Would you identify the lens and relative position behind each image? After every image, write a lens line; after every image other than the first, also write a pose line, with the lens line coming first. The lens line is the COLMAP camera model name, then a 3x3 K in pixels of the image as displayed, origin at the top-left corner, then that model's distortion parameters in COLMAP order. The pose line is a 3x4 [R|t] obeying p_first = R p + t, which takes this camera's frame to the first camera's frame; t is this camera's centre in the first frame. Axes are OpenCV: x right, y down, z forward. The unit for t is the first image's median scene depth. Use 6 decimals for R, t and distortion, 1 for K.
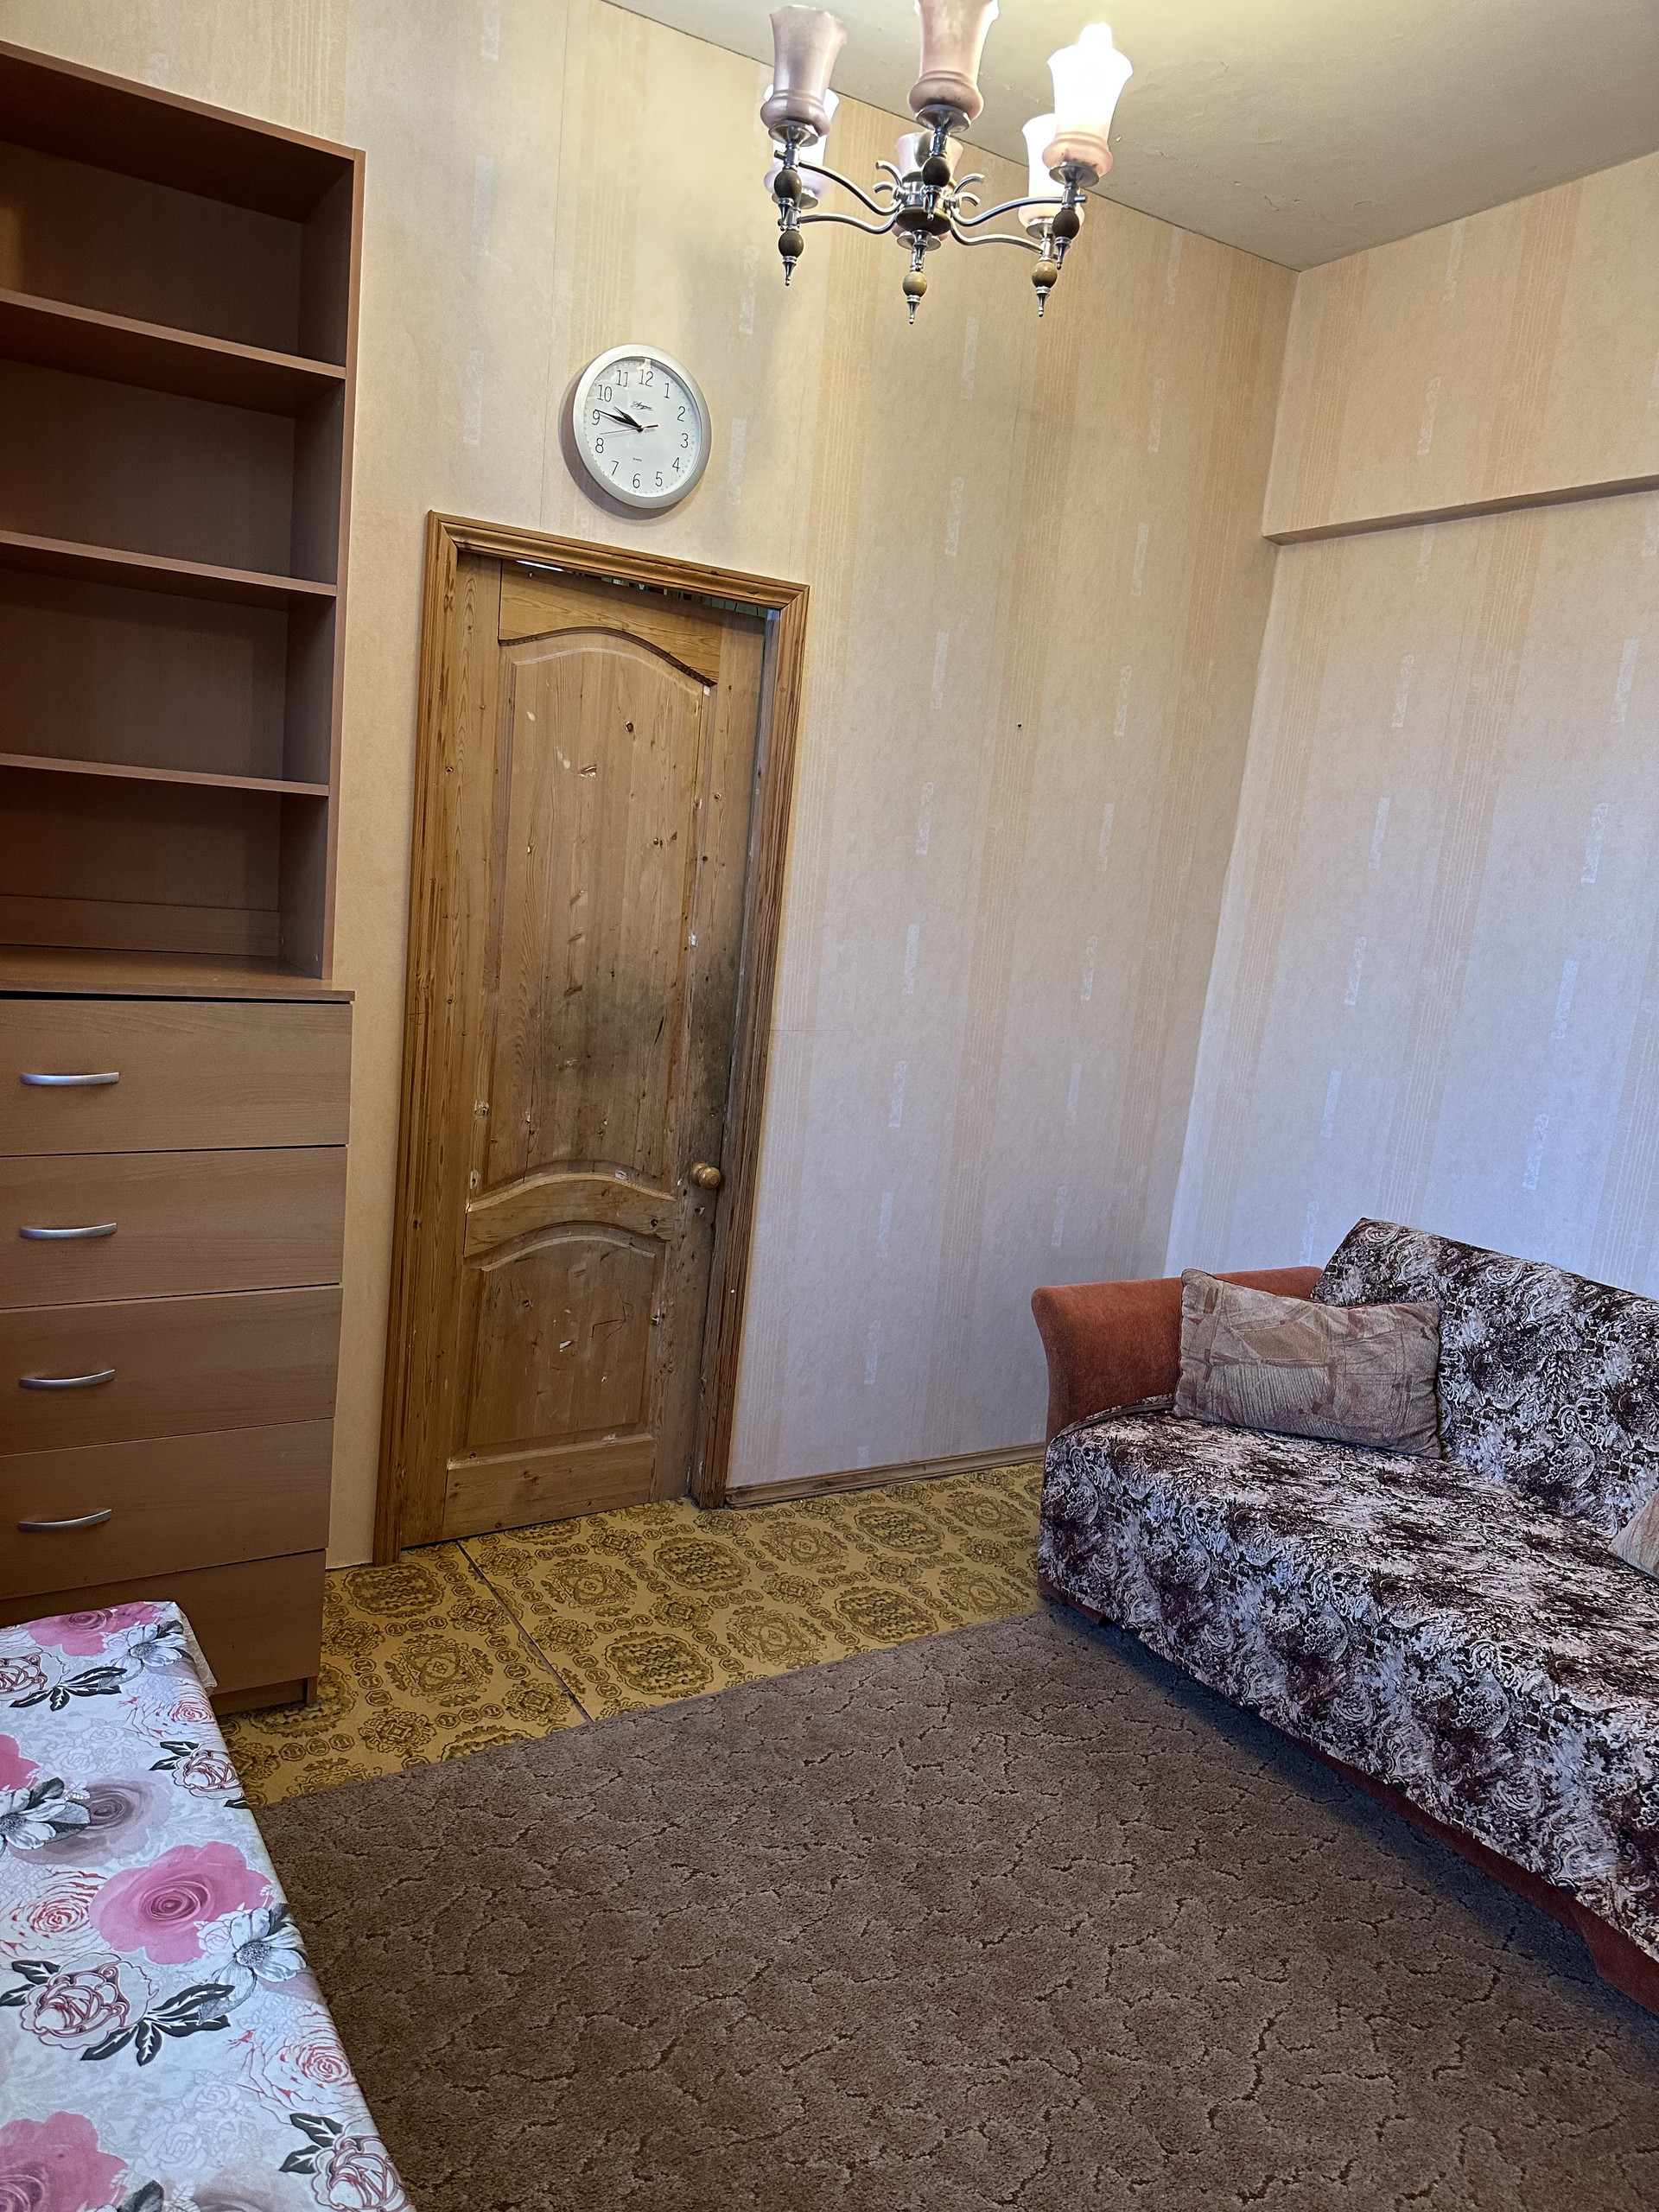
lens RADIAL K [[1566.2, 0, 839.2], [0, 1566.2, 1104.1], [0, 0, 1]] dist [0.029968, -0.002116]
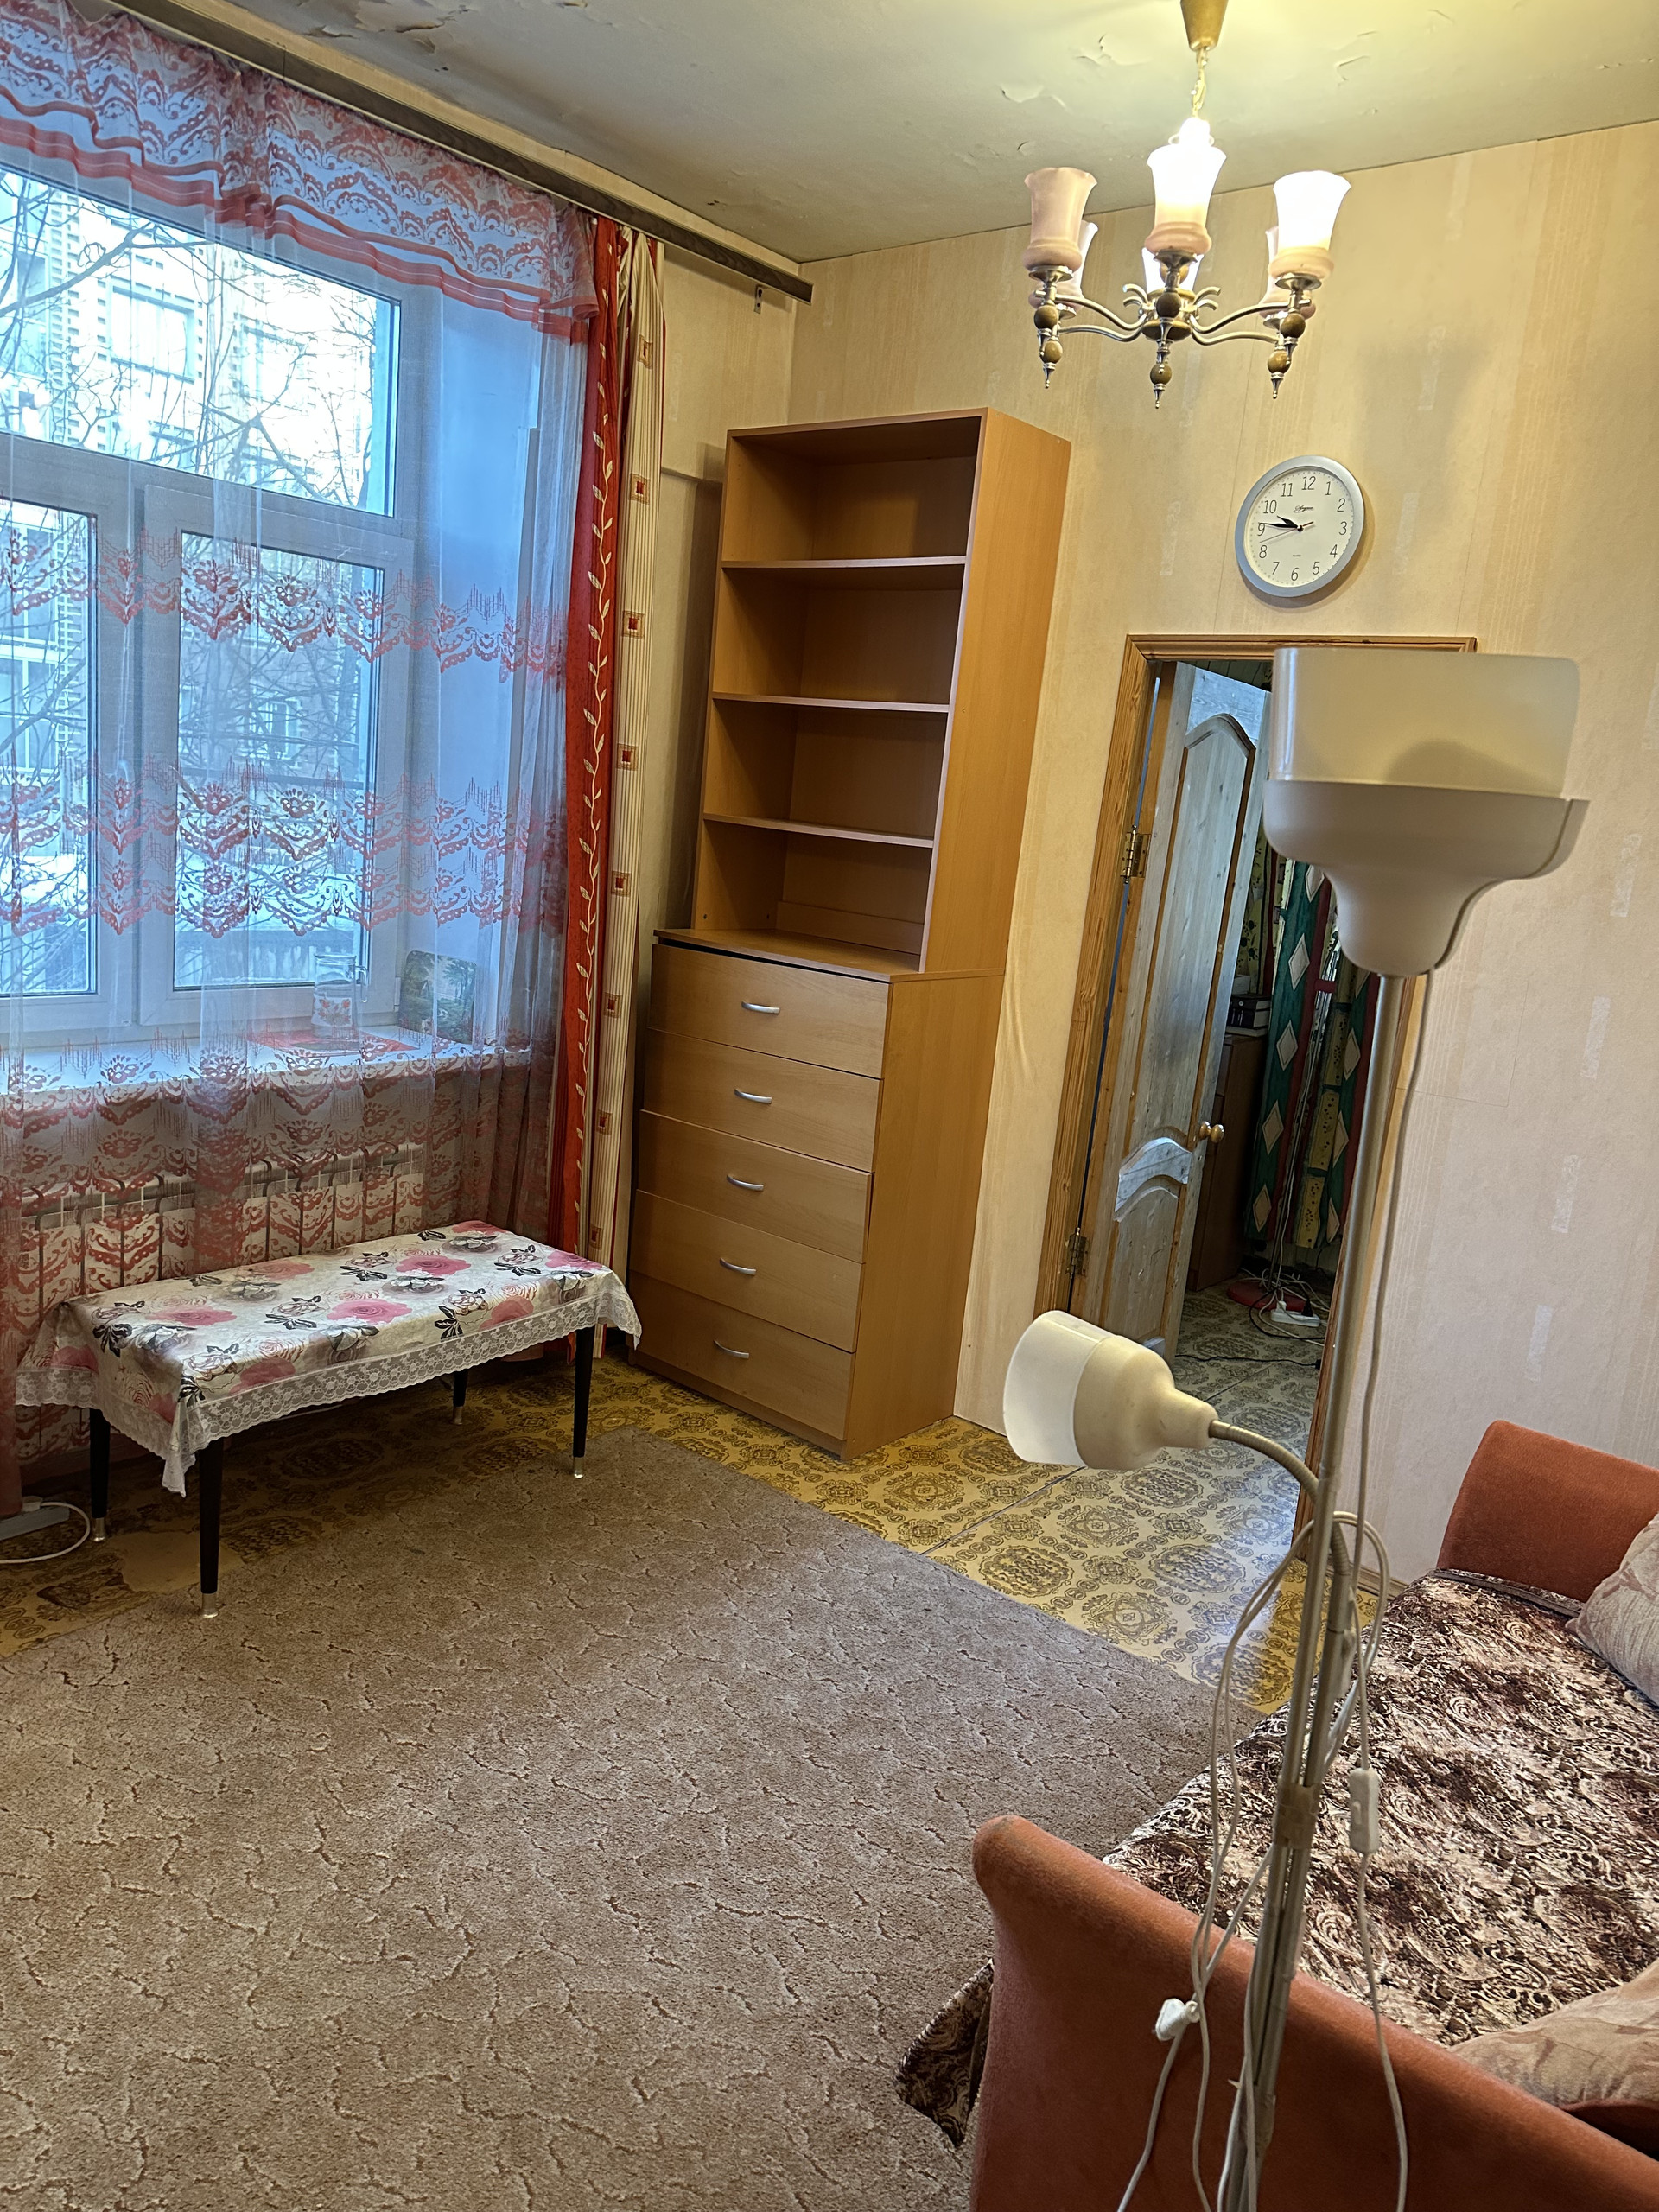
lens RADIAL K [[1550.7, 0, 817.5], [0, 1550.7, 1103.6], [0, 0, 1]] dist [0.032818, -0.045494]
pose [[0.324329, 0.126170, -0.937492, 0.999998], [-0.217855, 0.974387, 0.055767, -0.018602], [0.920516, 0.186150, 0.343508, 0.441254]]
